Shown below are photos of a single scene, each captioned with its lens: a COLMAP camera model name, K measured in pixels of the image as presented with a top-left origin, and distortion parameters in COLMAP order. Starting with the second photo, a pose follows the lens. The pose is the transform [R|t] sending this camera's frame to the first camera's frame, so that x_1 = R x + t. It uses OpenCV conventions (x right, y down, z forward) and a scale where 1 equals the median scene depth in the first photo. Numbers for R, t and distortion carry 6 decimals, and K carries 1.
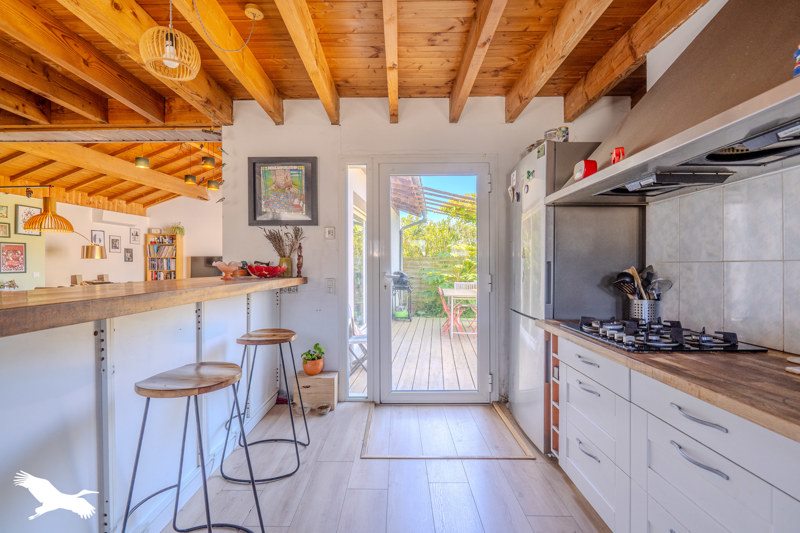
lens RADIAL K [[360.5, 0, 400.0], [0, 360.5, 266.5], [0, 0, 1]] dist [-0.001314, -0.000420]
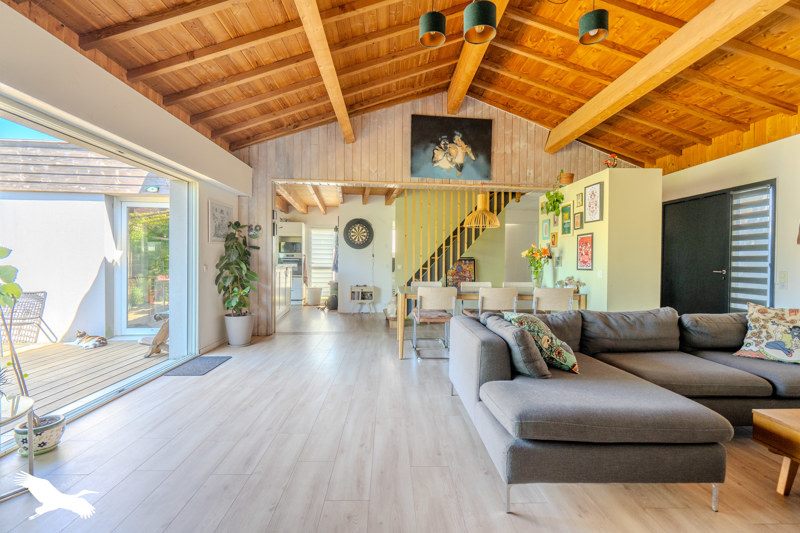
lens RADIAL K [[360.5, 0, 400.0], [0, 360.5, 266.5], [0, 0, 1]] dist [-0.001314, -0.000420]
pose [[-0.991256, 0.001980, -0.131941, -0.300752], [0.000099, 0.999898, 0.014264, -0.001201], [0.131956, 0.014126, -0.991155, 1.003745]]
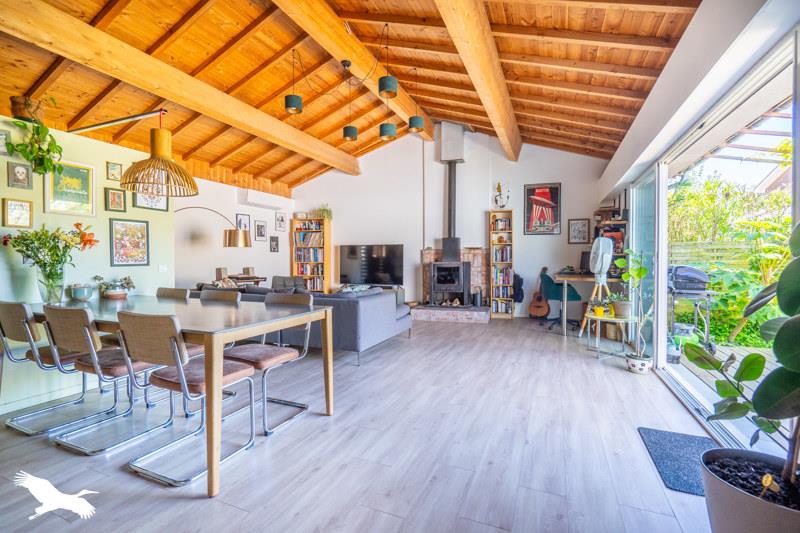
lens RADIAL K [[360.5, 0, 400.0], [0, 360.5, 266.5], [0, 0, 1]] dist [-0.001314, -0.000420]
pose [[0.954851, 0.008351, -0.296967, -0.226594], [-0.002449, 0.999792, 0.020242, 0.002546], [0.297074, -0.018600, 0.954673, 0.287973]]
